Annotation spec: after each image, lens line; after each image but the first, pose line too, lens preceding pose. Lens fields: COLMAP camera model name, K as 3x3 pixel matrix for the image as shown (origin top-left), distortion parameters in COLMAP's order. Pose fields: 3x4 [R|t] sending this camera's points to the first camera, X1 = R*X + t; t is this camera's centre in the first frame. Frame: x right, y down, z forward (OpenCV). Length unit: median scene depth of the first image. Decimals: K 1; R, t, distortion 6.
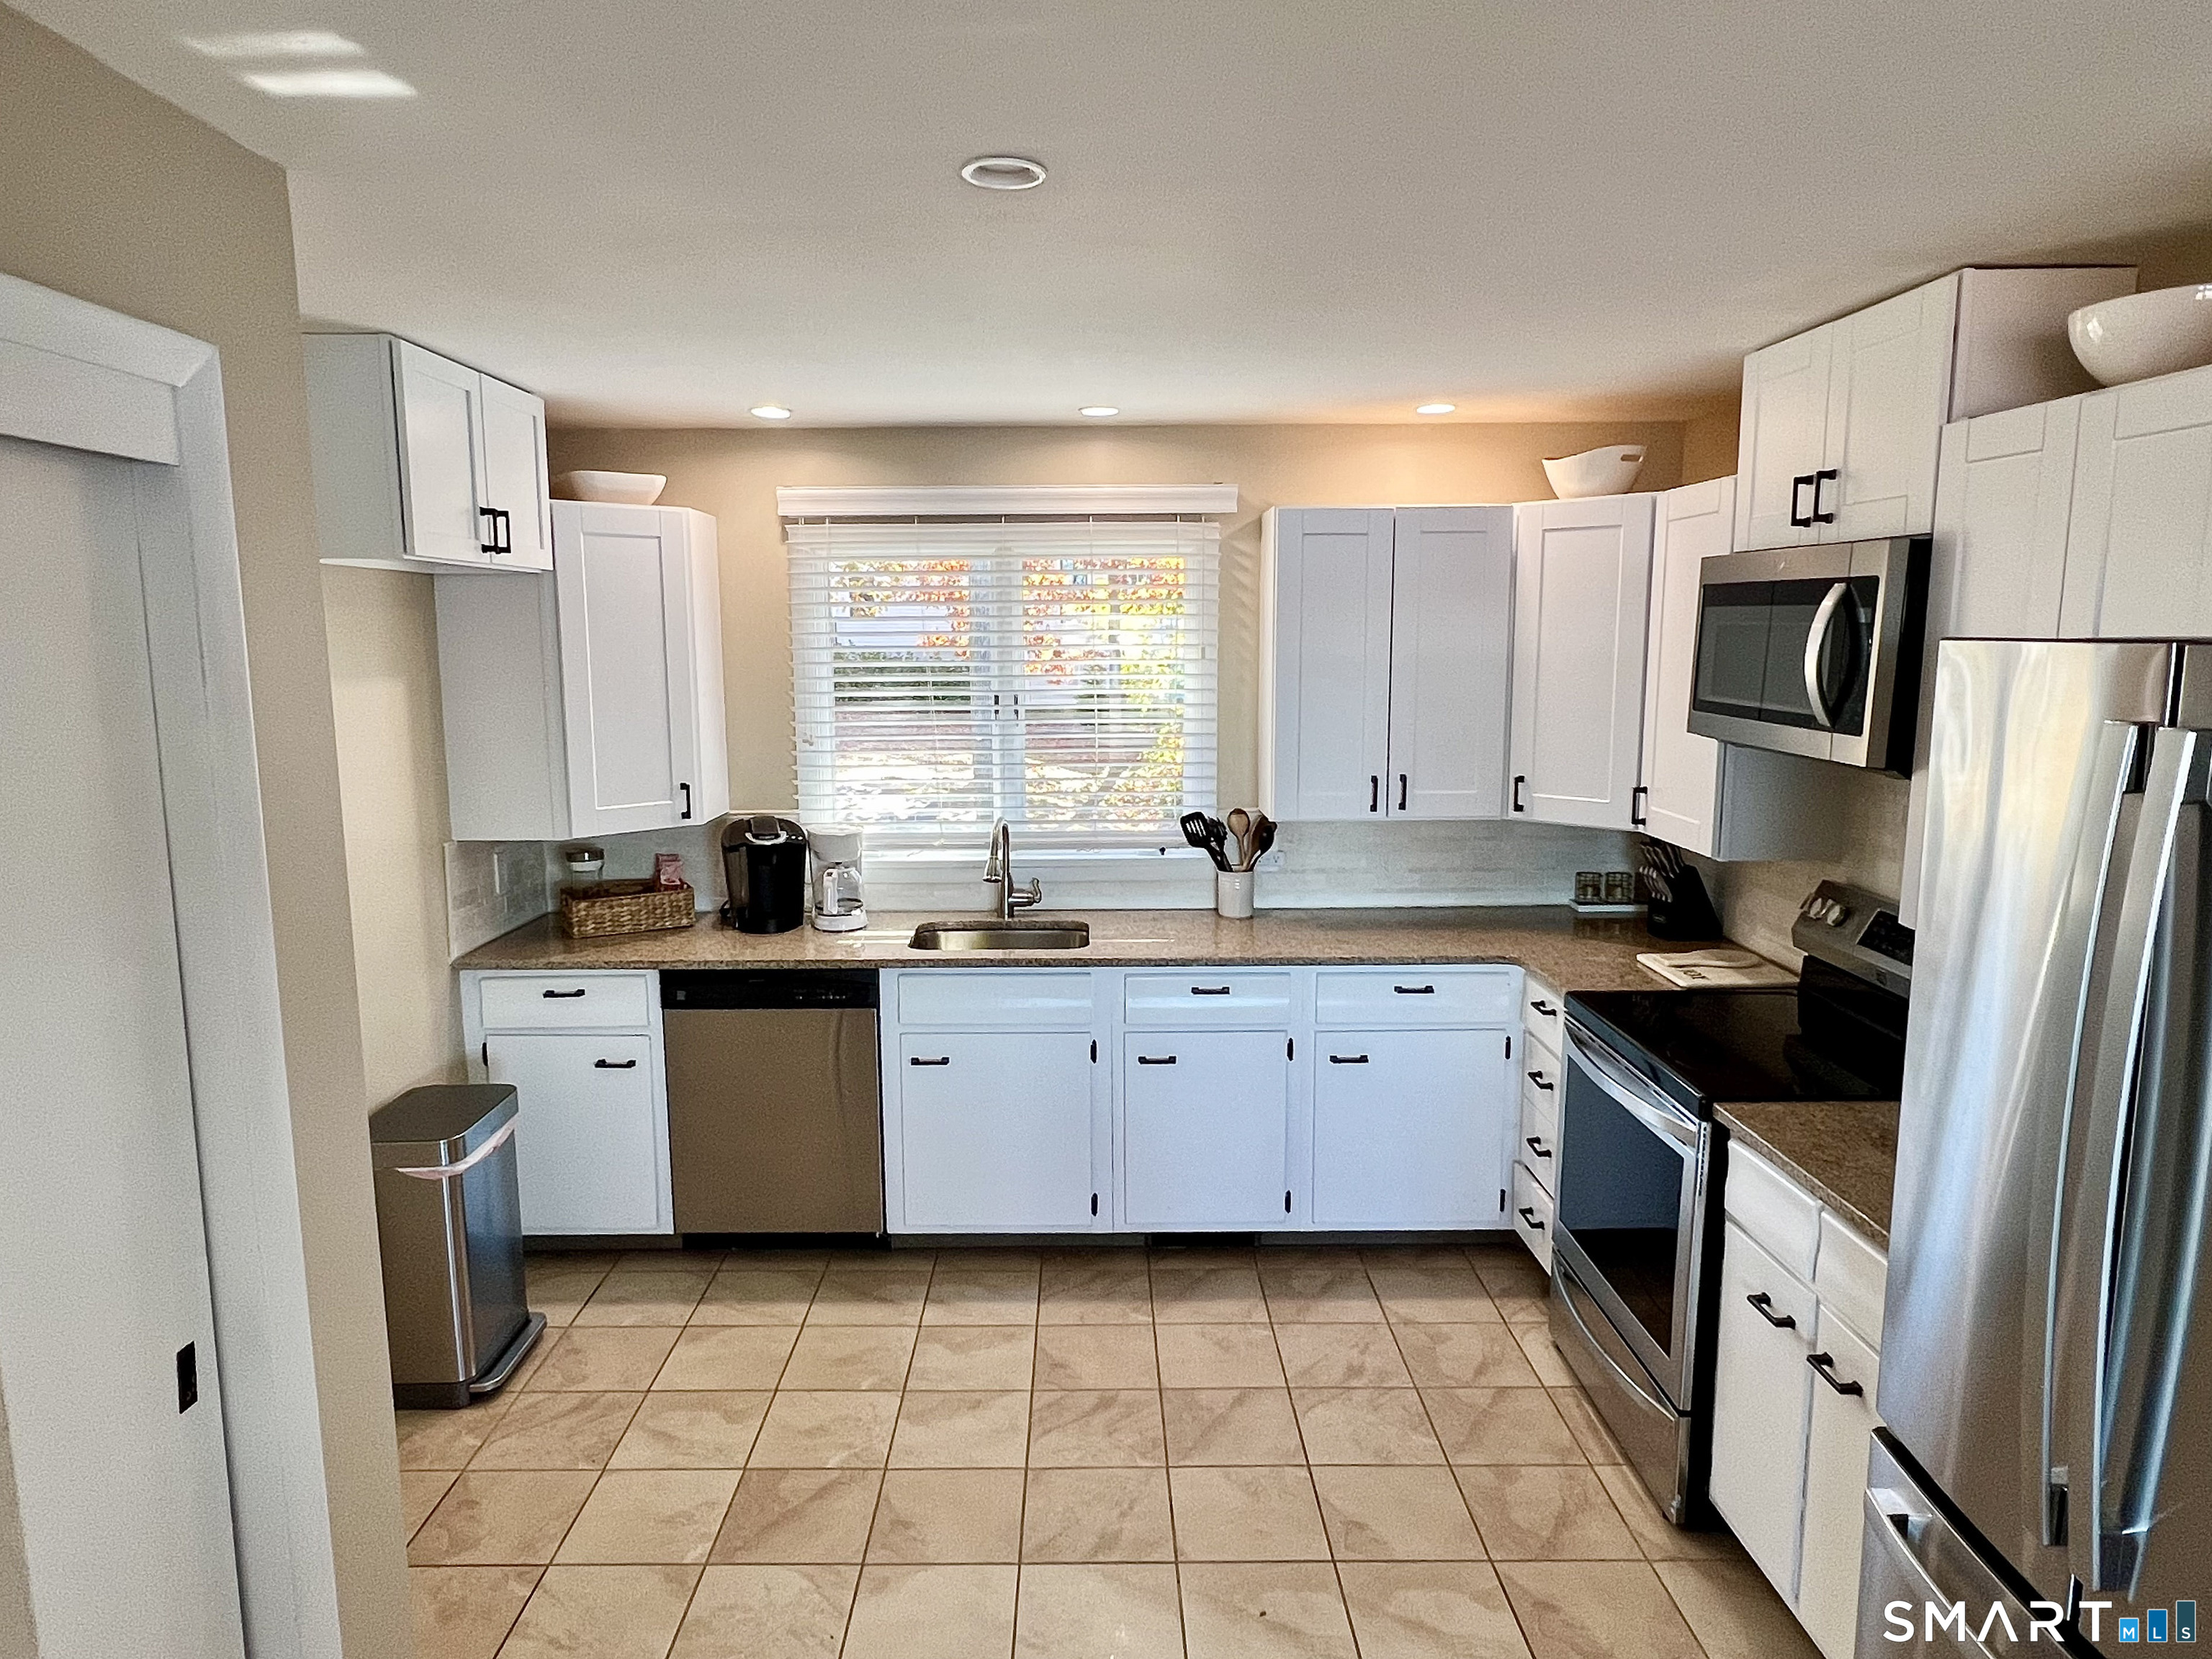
lens RADIAL K [[1363.0, 0, 1098.0], [0, 1363.0, 829.8], [0, 0, 1]] dist [-0.004406, -0.000943]
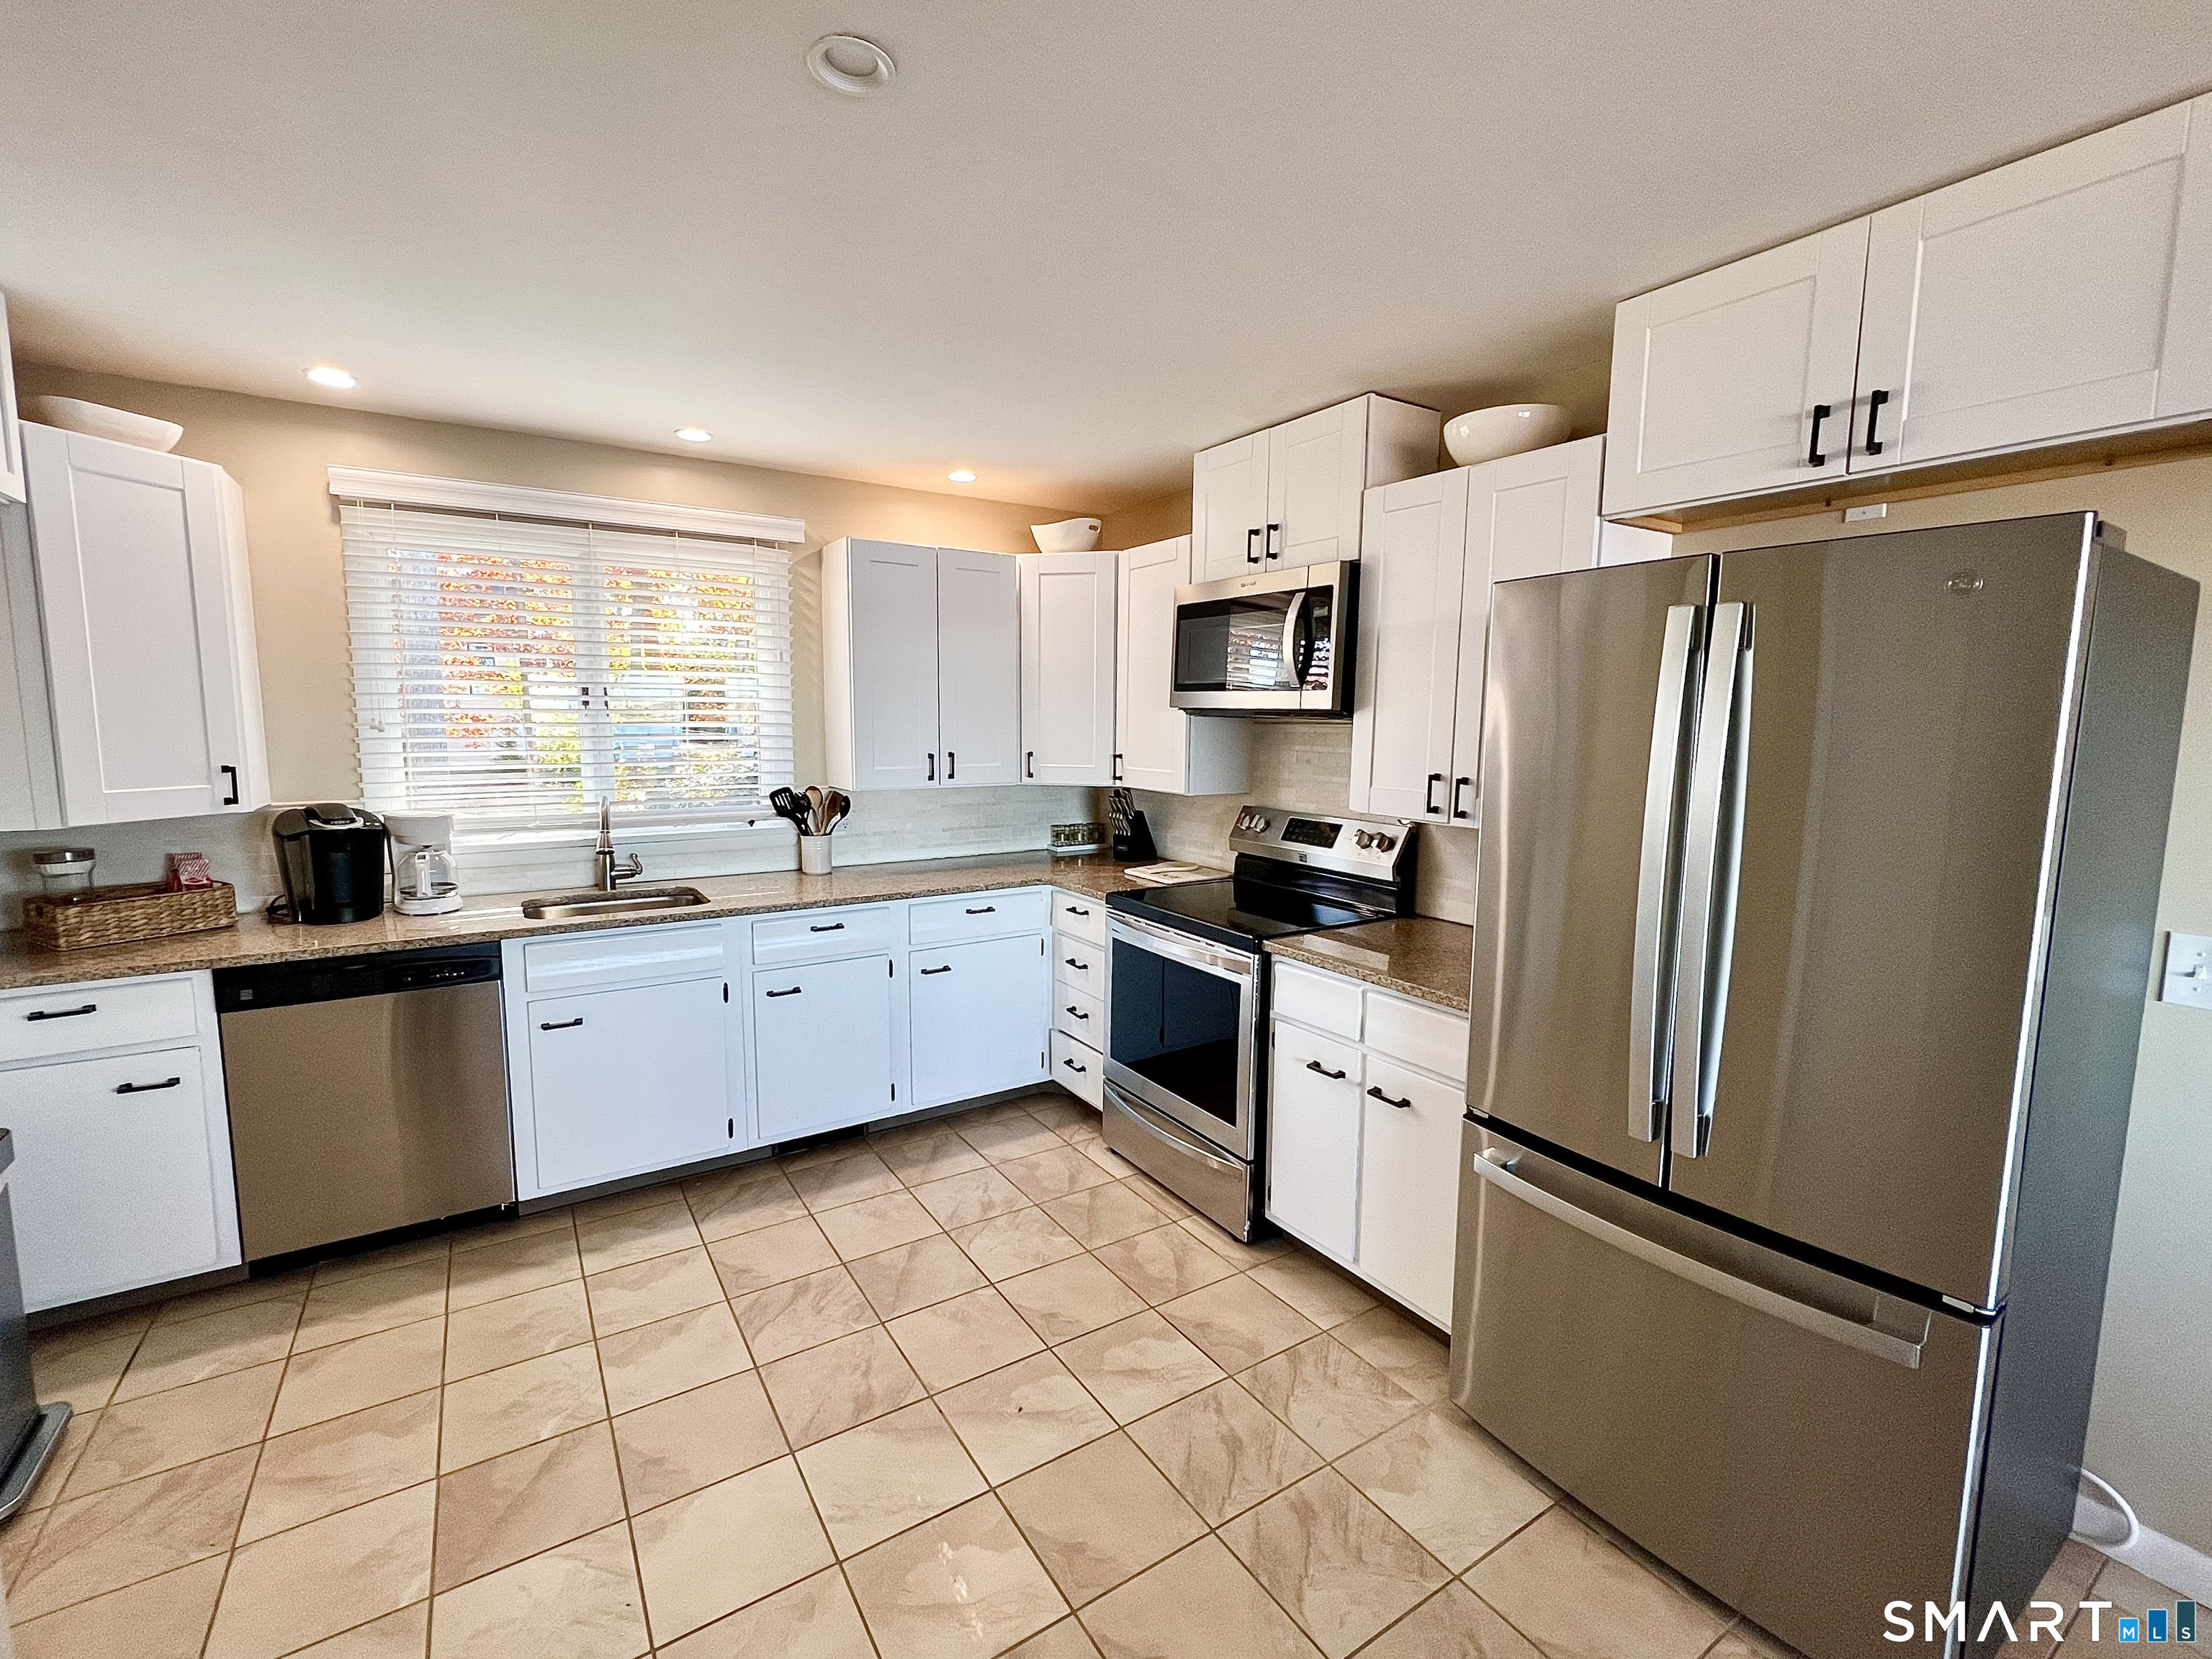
lens RADIAL K [[949.0, 0, 1097.8], [0, 949.0, 826.4], [0, 0, 1]] dist [-0.001395, 0.000418]
pose [[0.842738, -0.049524, 0.536042, -0.161714], [0.066051, 0.997748, -0.011661, 0.054758], [-0.534257, 0.045233, 0.844111, 0.161327]]
